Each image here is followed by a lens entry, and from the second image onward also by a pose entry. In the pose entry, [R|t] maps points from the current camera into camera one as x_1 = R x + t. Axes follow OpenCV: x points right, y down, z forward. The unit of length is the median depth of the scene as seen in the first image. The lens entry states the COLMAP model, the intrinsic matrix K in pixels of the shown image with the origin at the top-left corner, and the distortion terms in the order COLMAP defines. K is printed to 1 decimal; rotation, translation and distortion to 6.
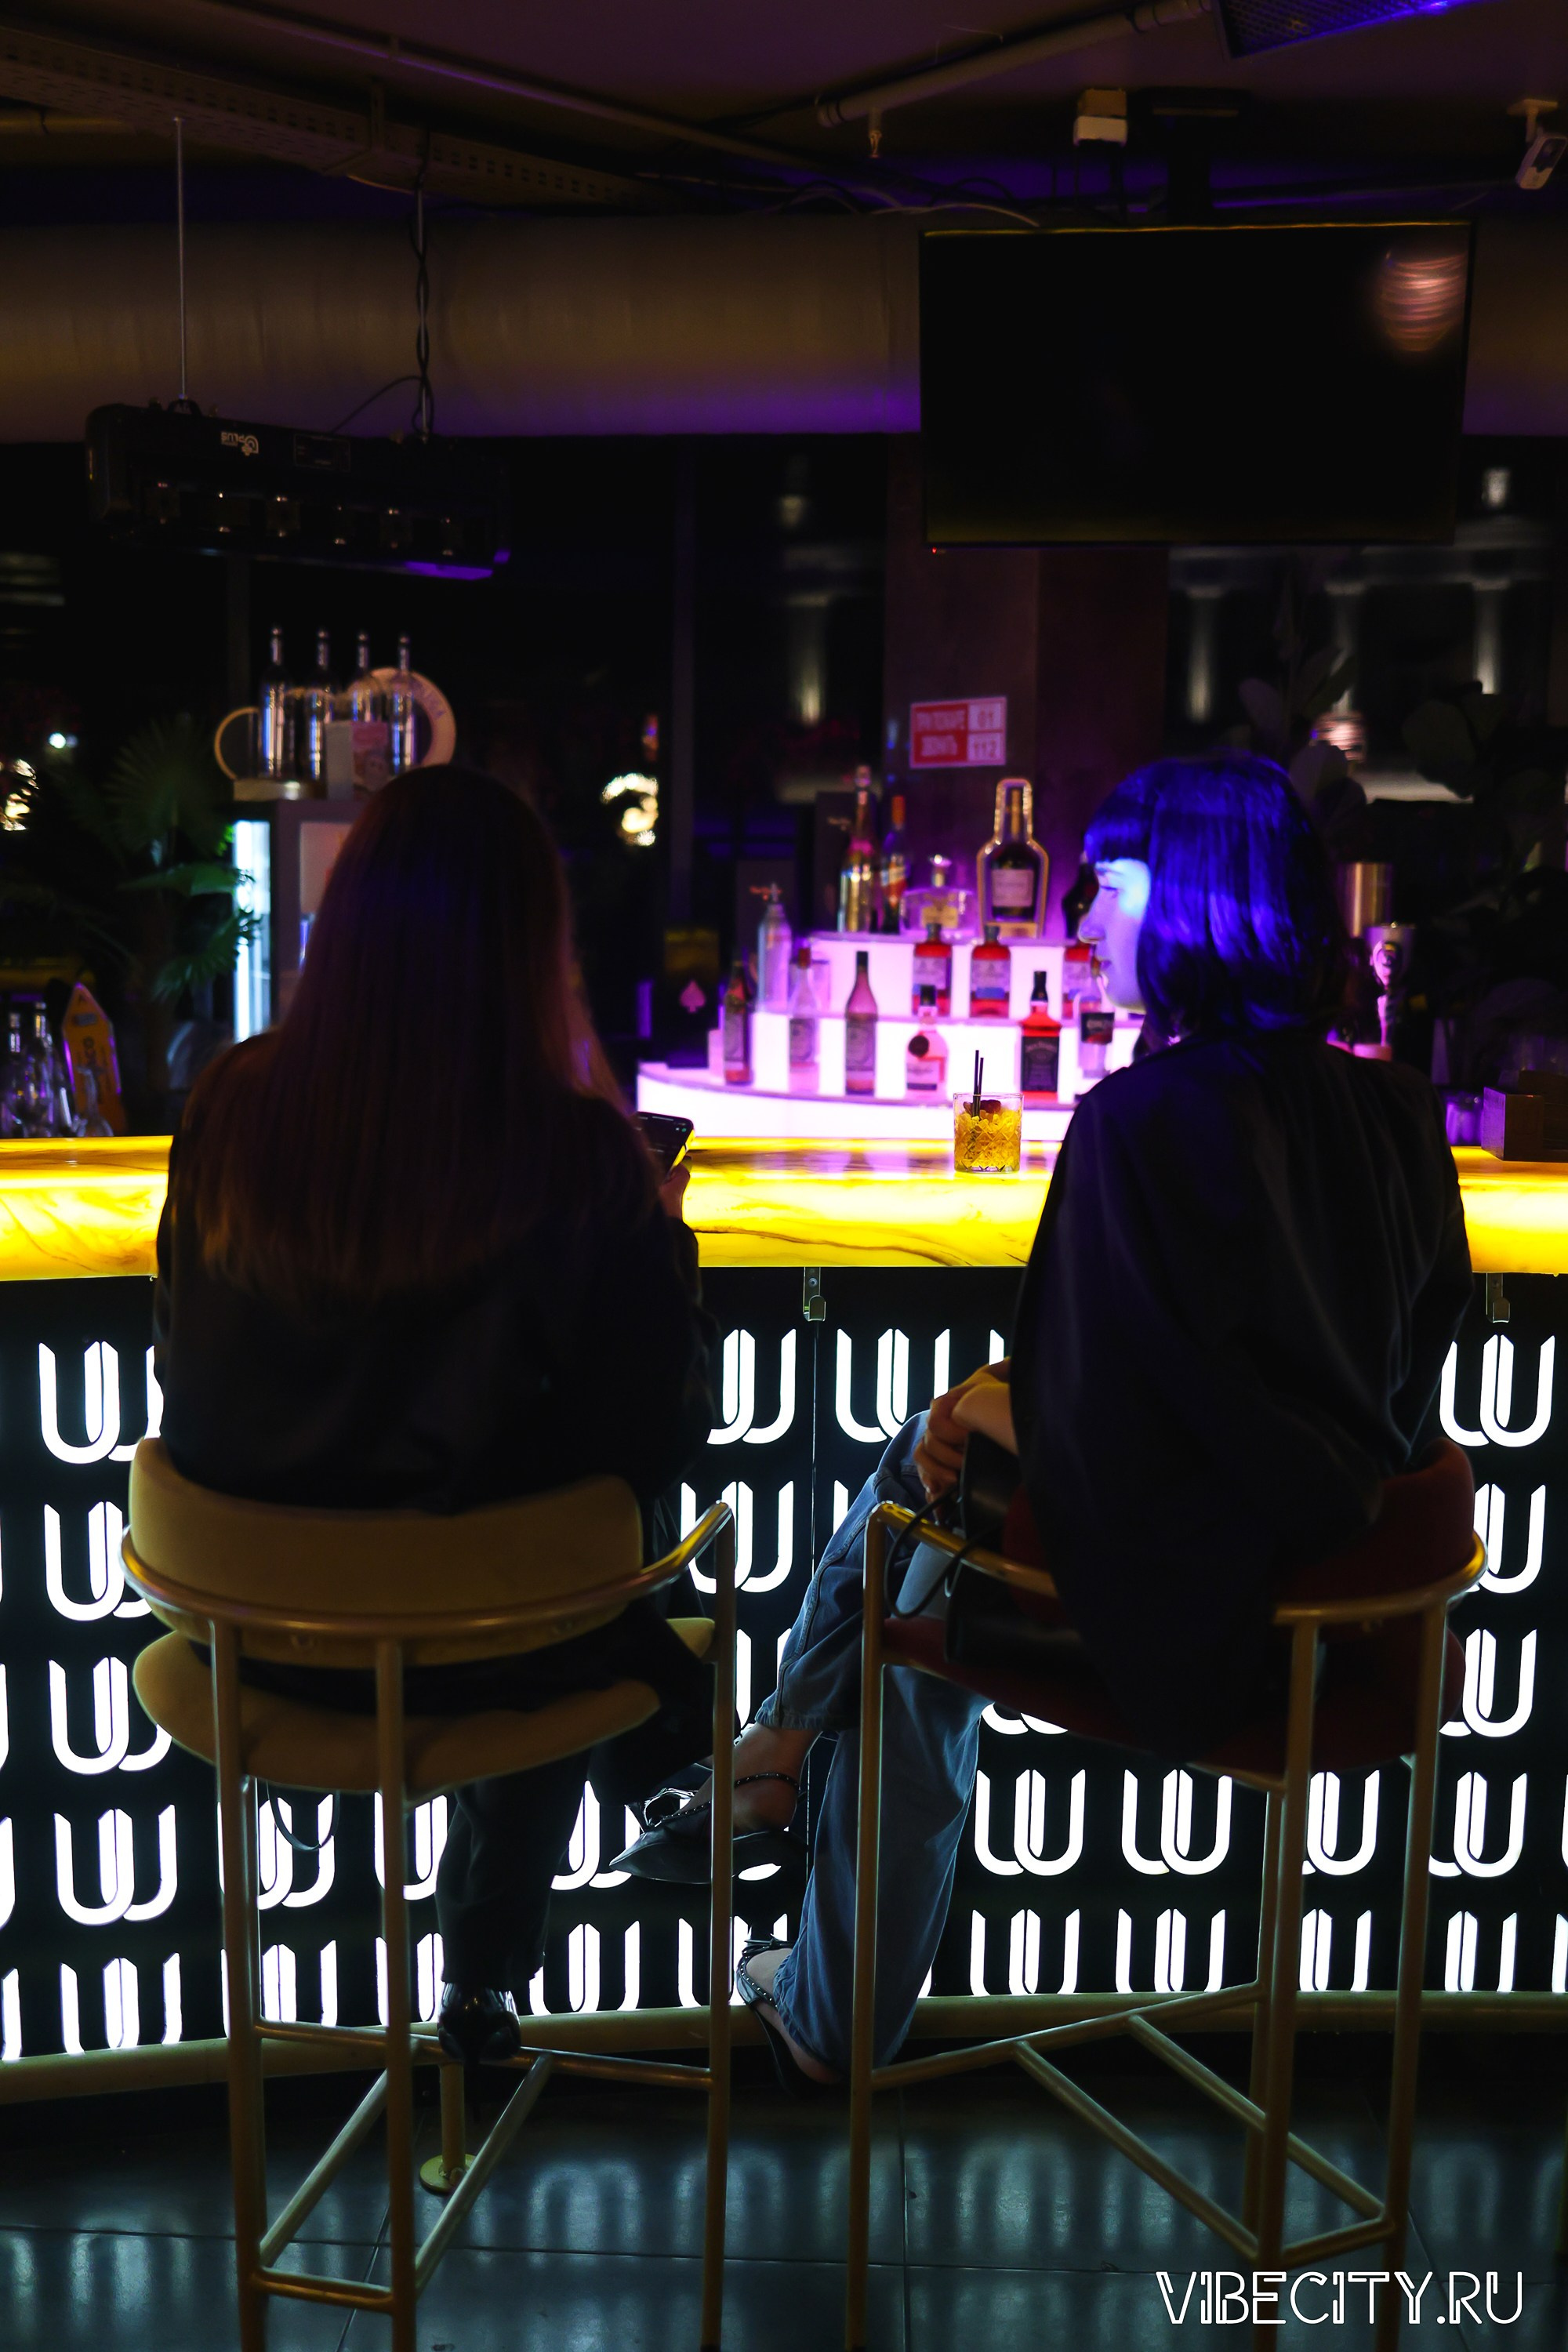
lens RADIAL K [[2324.3, 0, 784.0], [0, 2324.3, 1176.0], [0, 0, 1]] dist [-0.137391, 0.185302]
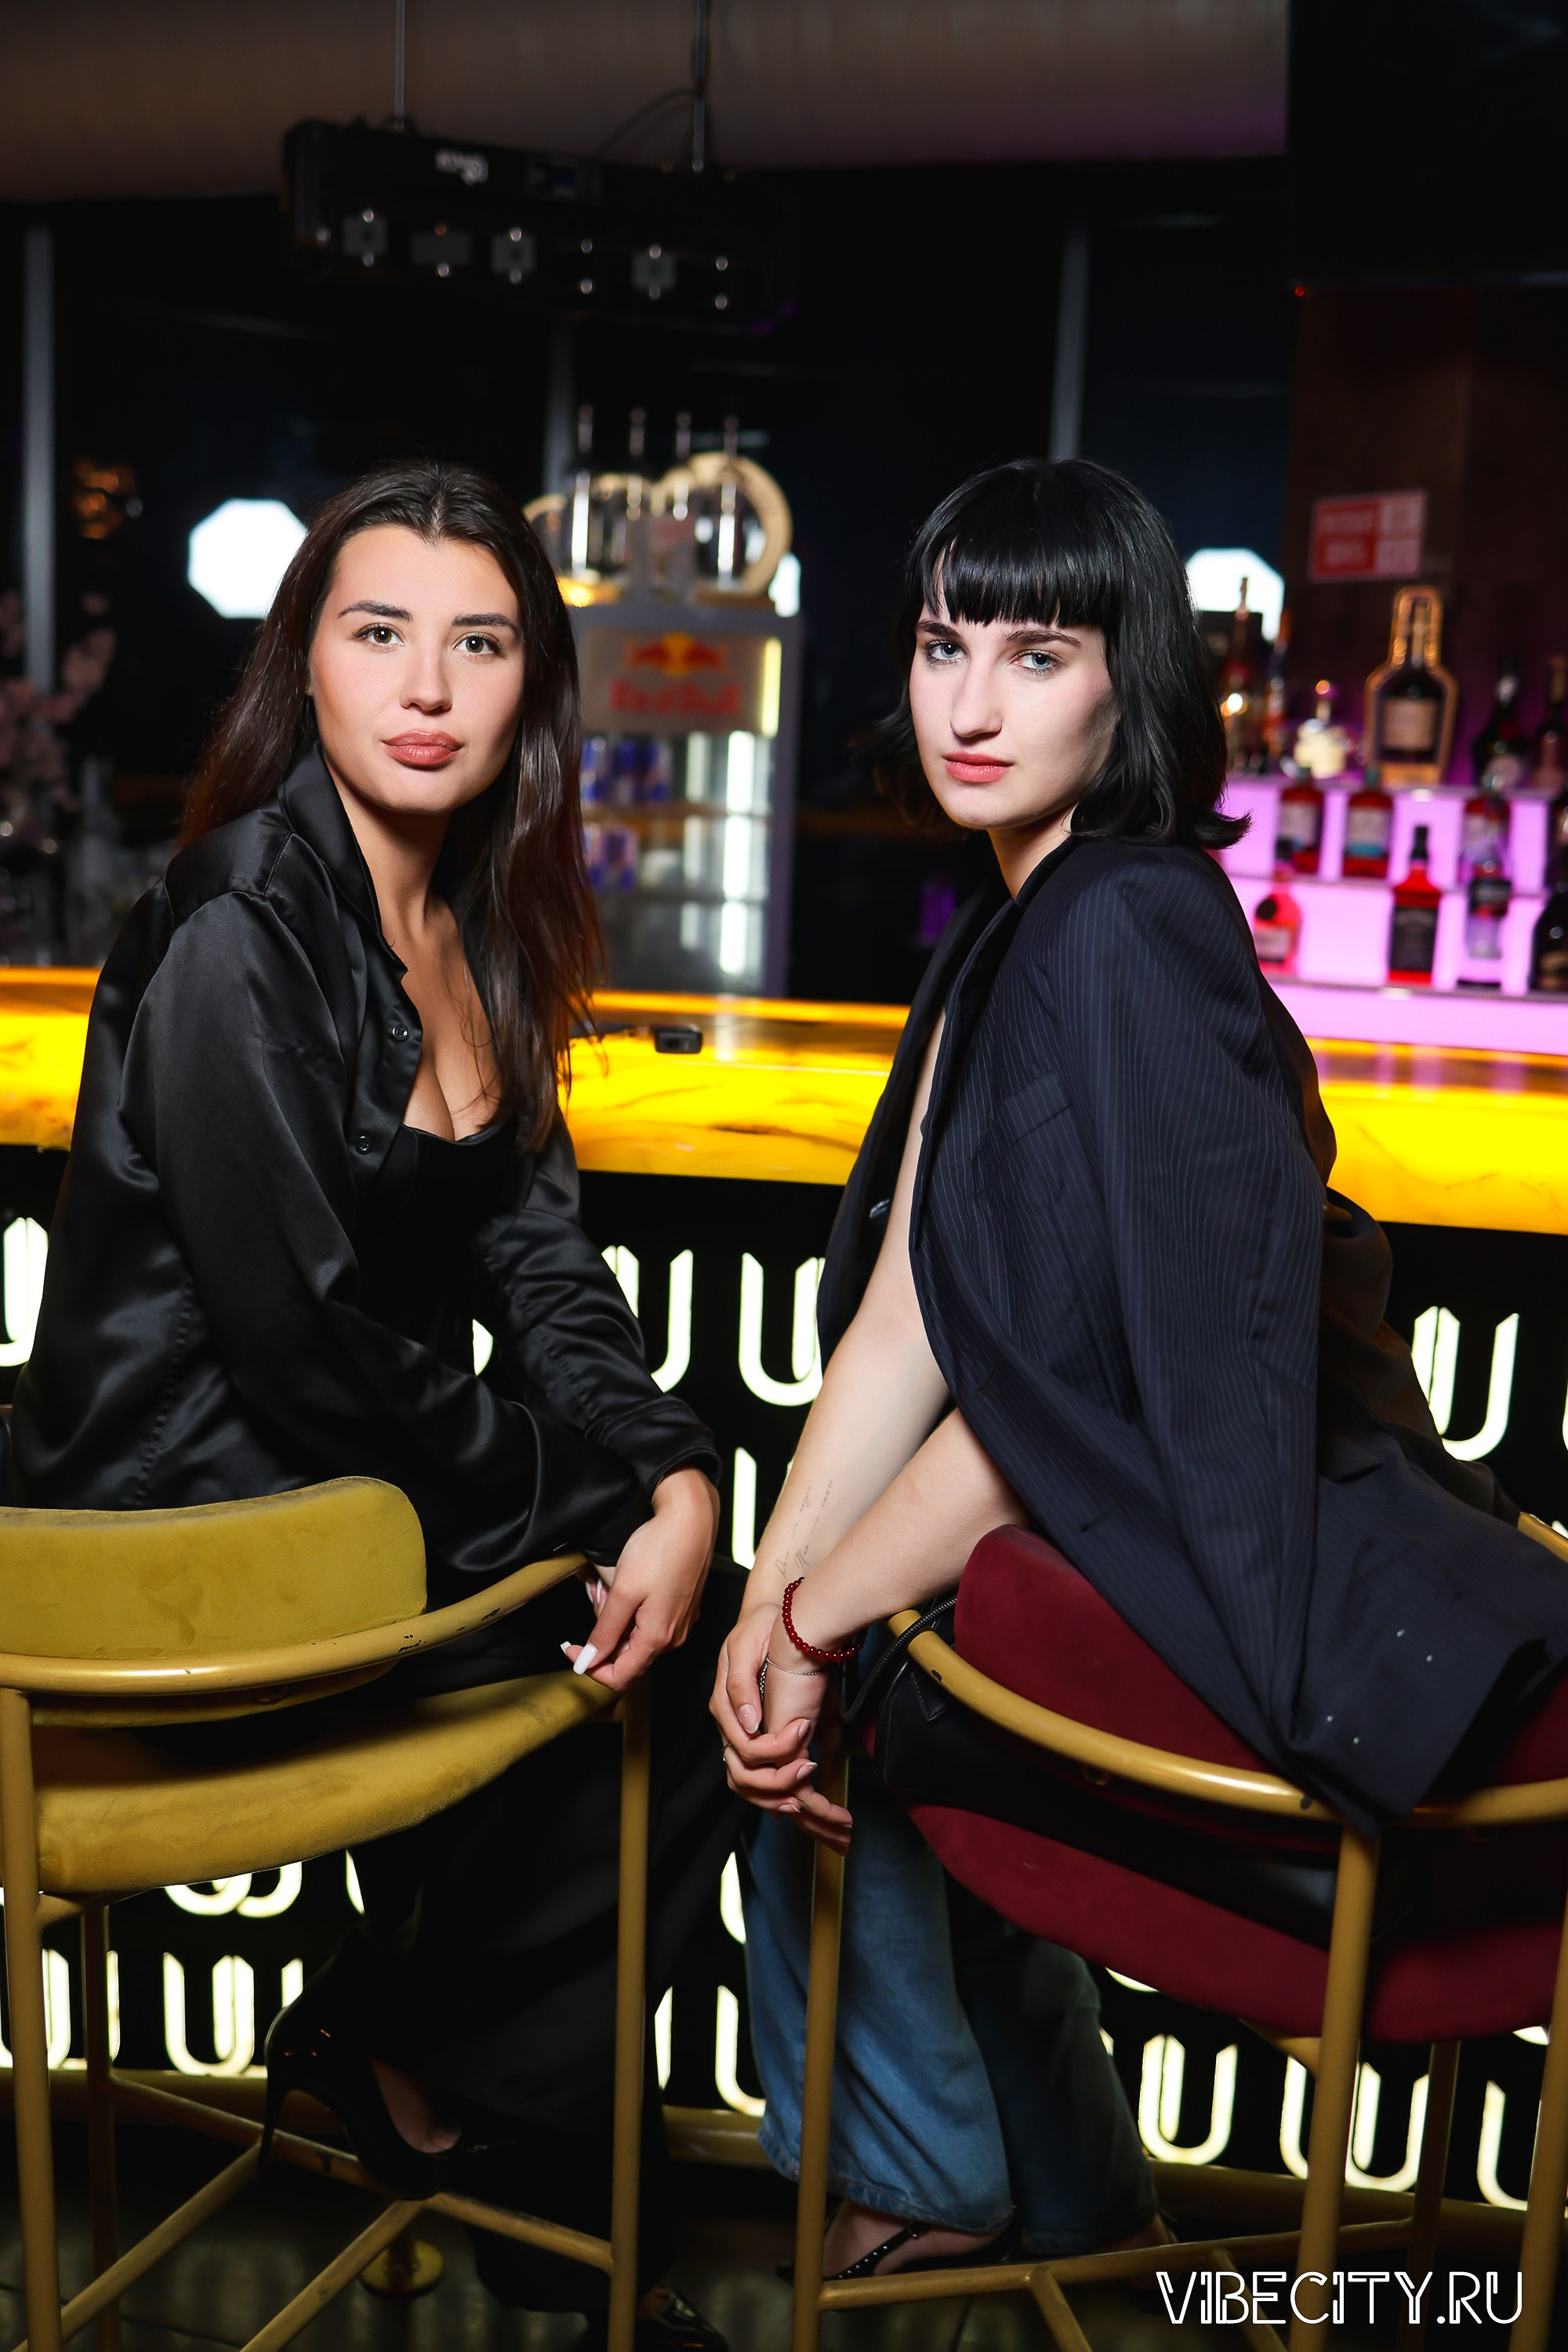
lens RADIAL K [[2324.3, 0, 784.0], [0, 2324.3, 1176.0], [0, 0, 1]] dist [-0.137391, 0.185302]
pose [[0.969402, 0.072430, -0.234551, 0.088564], [-0.057545, 0.995907, 0.069704, -0.008442], [0.238639, -0.054074, 0.969602, 0.149692]]
